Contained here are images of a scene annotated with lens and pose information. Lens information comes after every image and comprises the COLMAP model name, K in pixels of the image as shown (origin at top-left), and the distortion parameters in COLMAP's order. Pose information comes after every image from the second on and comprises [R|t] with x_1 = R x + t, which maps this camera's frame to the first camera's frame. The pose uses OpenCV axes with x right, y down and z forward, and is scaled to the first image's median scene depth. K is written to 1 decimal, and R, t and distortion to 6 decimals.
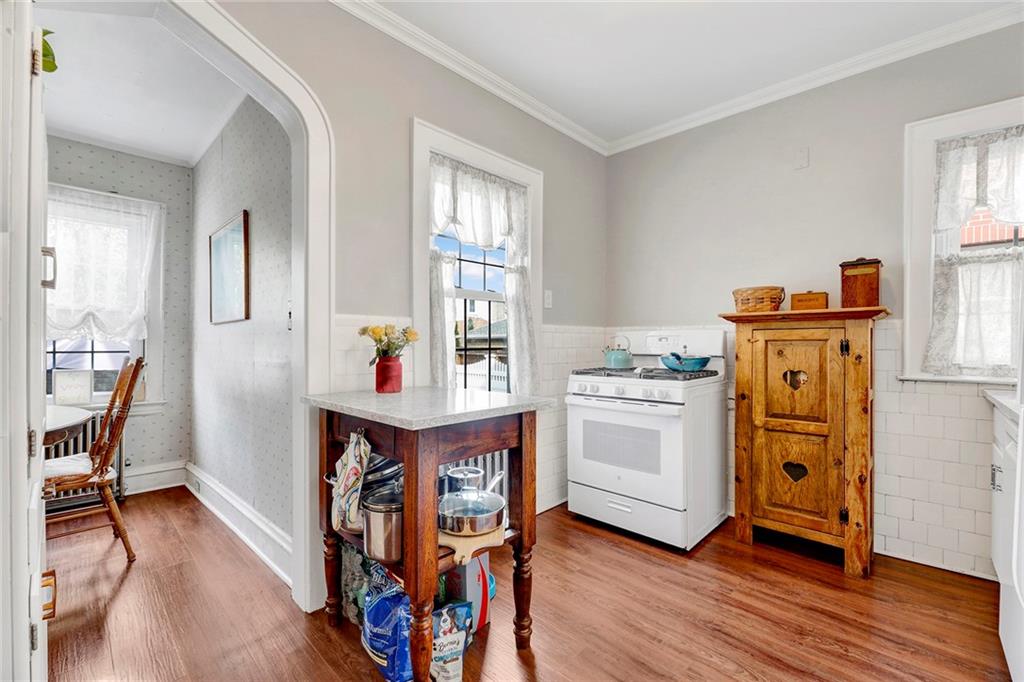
lens RADIAL K [[432.6, 0, 501.7], [0, 432.6, 341.8], [0, 0, 1]] dist [-0.002063, -0.000469]
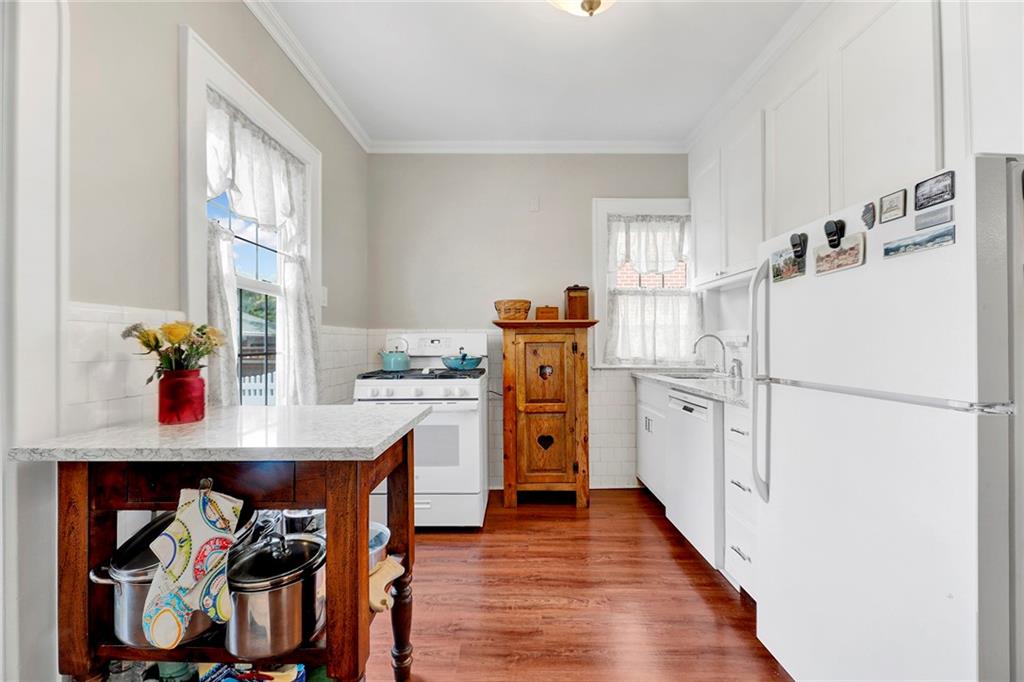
lens RADIAL K [[423.8, 0, 512.0], [0, 423.8, 341.0], [0, 0, 1]] dist [-0.008703, -0.000349]
pose [[0.719888, 0.000000, 0.694090, -0.289057], [0.000984, 0.999999, -0.001020, -0.006940], [-0.694089, 0.001418, 0.719888, 0.139389]]
